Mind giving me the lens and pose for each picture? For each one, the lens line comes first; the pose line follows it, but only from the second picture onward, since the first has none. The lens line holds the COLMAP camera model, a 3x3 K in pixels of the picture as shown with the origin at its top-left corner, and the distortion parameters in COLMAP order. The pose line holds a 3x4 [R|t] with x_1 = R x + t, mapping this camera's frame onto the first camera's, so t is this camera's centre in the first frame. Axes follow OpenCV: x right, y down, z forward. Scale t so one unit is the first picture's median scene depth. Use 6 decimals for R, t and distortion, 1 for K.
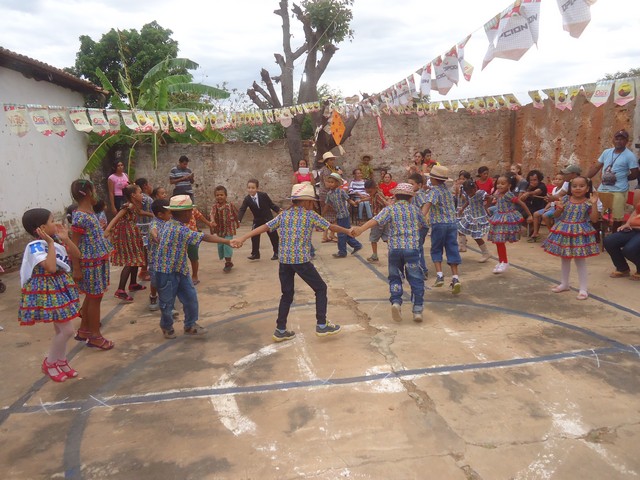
lens RADIAL K [[466.2, 0, 320.0], [0, 466.2, 240.0], [0, 0, 1]] dist [-0.005200, 0.001813]
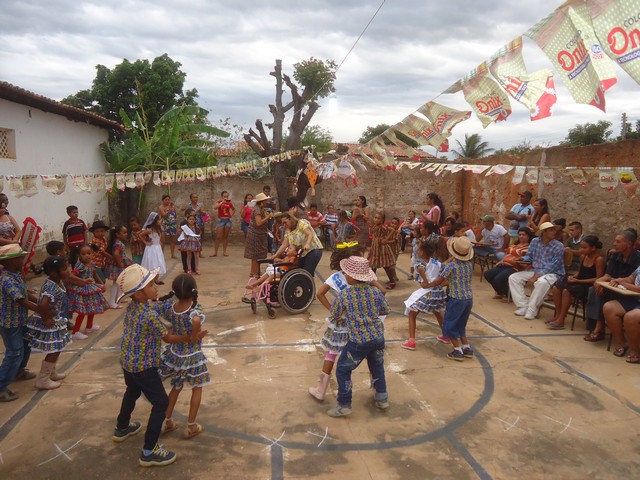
lens RADIAL K [[465.3, 0, 320.0], [0, 465.3, 240.0], [0, 0, 1]] dist [-0.005583, 0.001110]
pose [[0.998389, 0.055622, 0.011223, 0.045554], [-0.055012, 0.997291, -0.048835, -0.000084], [-0.013909, 0.048139, 0.998744, -0.212276]]
